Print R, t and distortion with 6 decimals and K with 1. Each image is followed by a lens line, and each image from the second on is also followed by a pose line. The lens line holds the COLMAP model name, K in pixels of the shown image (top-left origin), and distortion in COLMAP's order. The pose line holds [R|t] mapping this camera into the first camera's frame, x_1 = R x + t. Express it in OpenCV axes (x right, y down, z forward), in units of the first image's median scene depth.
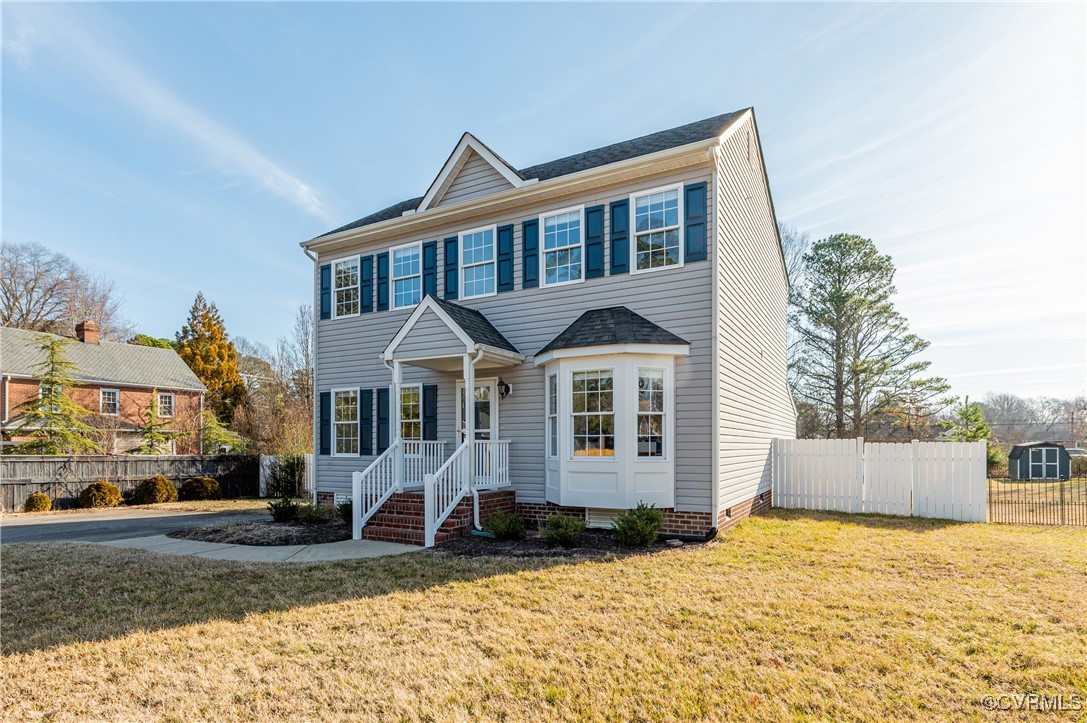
lens RADIAL K [[578.6, 0, 542.3], [0, 578.6, 438.8], [0, 0, 1]] dist [0.028851, -0.000256]
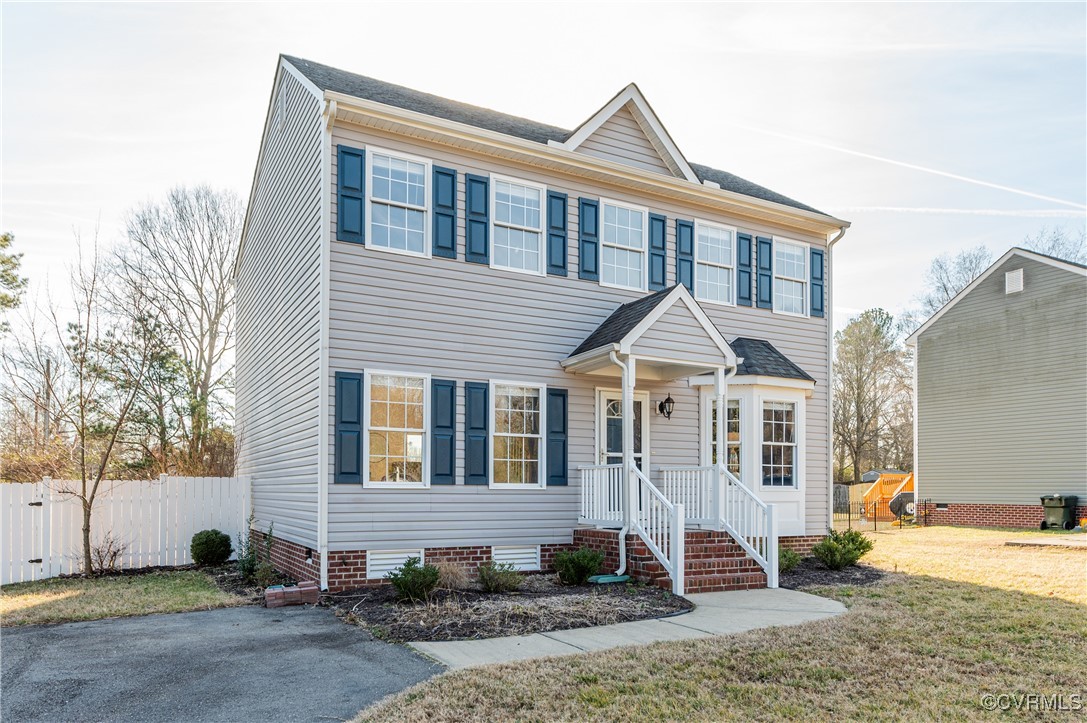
lens RADIAL K [[750.0, 0, 545.8], [0, 750.0, 464.5], [0, 0, 1]] dist [0.006518, 0.002584]
pose [[0.539641, 0.028704, 0.841406, -0.993961], [-0.018679, 0.999581, -0.022120, 0.023499], [-0.841688, -0.003780, 0.539951, 0.508030]]
